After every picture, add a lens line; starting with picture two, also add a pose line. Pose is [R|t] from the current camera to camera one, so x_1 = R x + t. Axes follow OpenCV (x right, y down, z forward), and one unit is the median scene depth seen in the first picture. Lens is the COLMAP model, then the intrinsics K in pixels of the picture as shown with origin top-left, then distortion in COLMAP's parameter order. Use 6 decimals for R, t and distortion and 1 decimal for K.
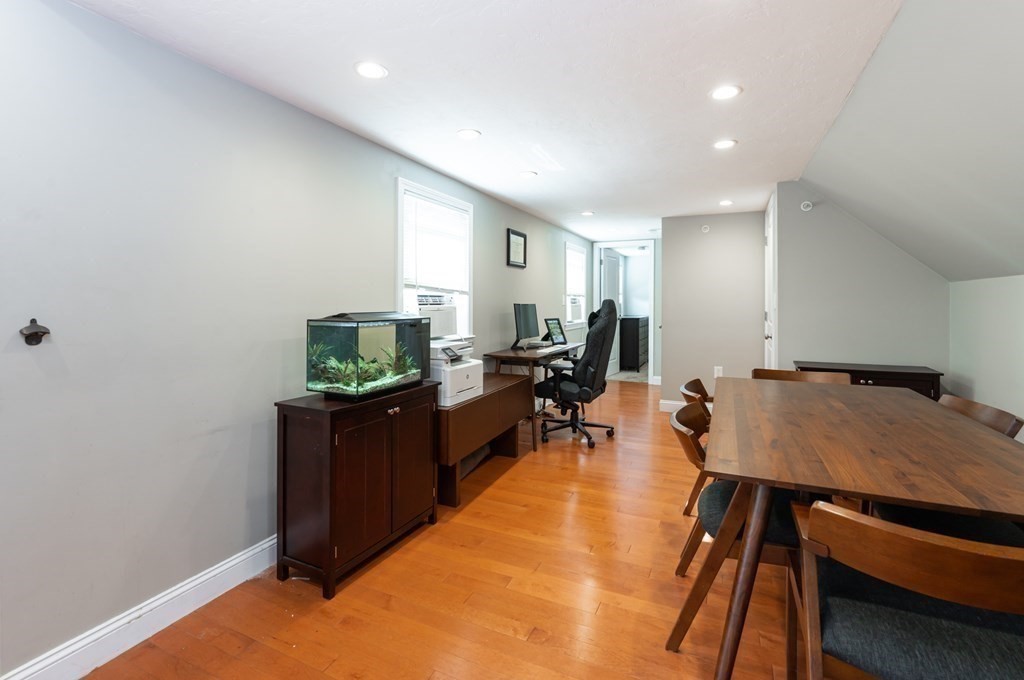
lens RADIAL K [[468.2, 0, 509.9], [0, 468.2, 306.8], [0, 0, 1]] dist [0.000798, -0.000010]
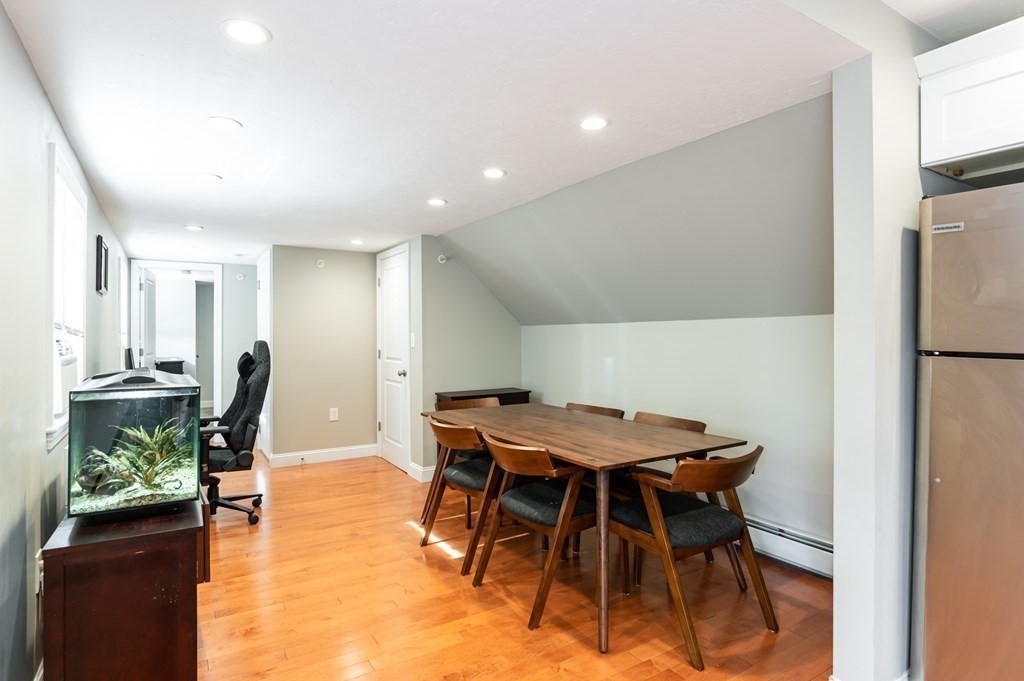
lens RADIAL K [[548.6, 0, 511.1], [0, 548.6, 337.1], [0, 0, 1]] dist [-0.011219, -0.000594]
pose [[0.549820, -0.009139, 0.835233, -0.406732], [0.016109, 0.999870, 0.000336, -0.018030], [-0.835128, 0.013270, 0.549896, 0.112019]]
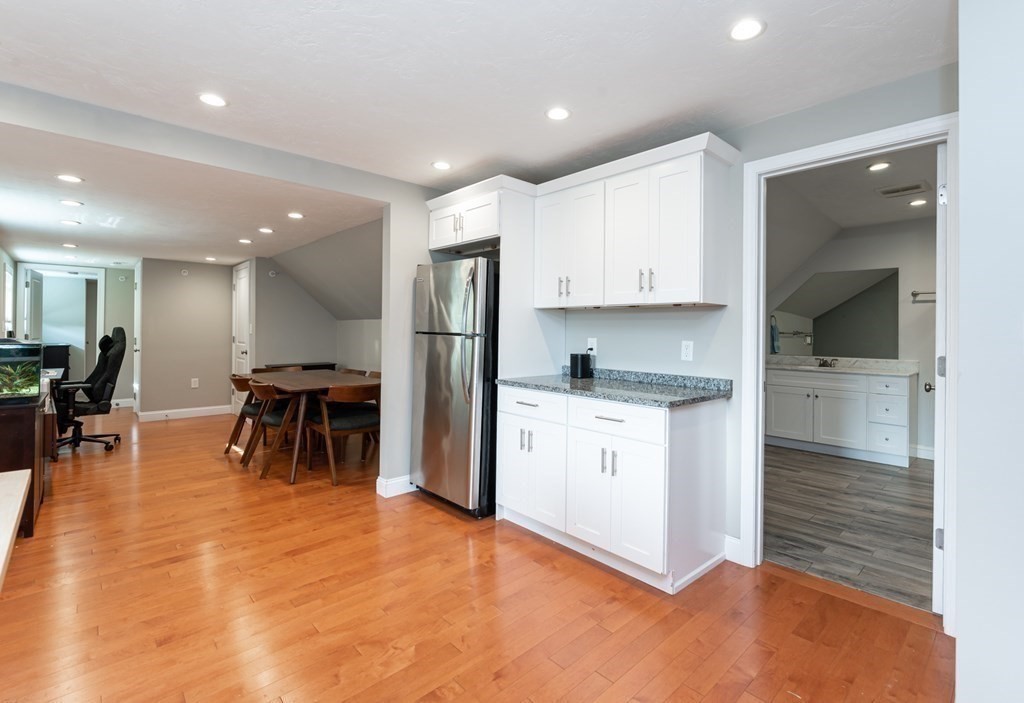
lens RADIAL K [[473.6, 0, 533.6], [0, 473.6, 330.2], [0, 0, 1]] dist [-0.000444, -0.000163]
pose [[0.363260, 0.000750, 0.931687, -0.621674], [0.005718, 0.999979, -0.003034, 0.001890], [-0.931670, 0.006429, 0.363249, -0.505070]]
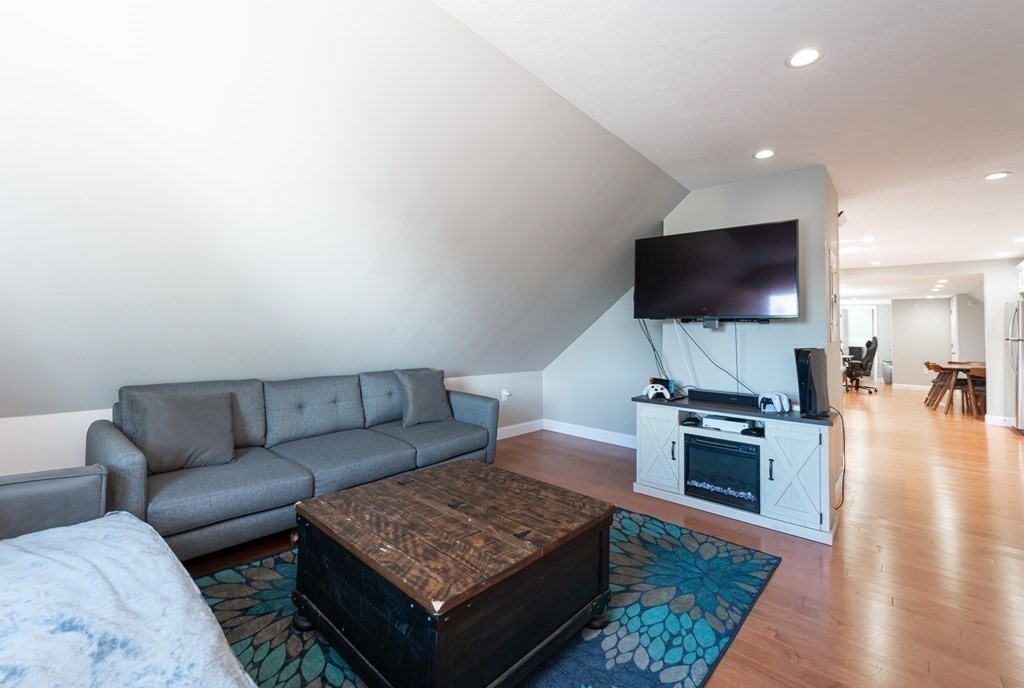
lens RADIAL K [[423.0, 0, 523.0], [0, 423.0, 323.8], [0, 0, 1]] dist [0.001225, 0.000189]
pose [[0.960555, 0.000532, -0.278089, -1.147070], [-0.009192, 0.999513, -0.029836, -0.000590], [0.277937, 0.031215, 0.960092, -2.024232]]
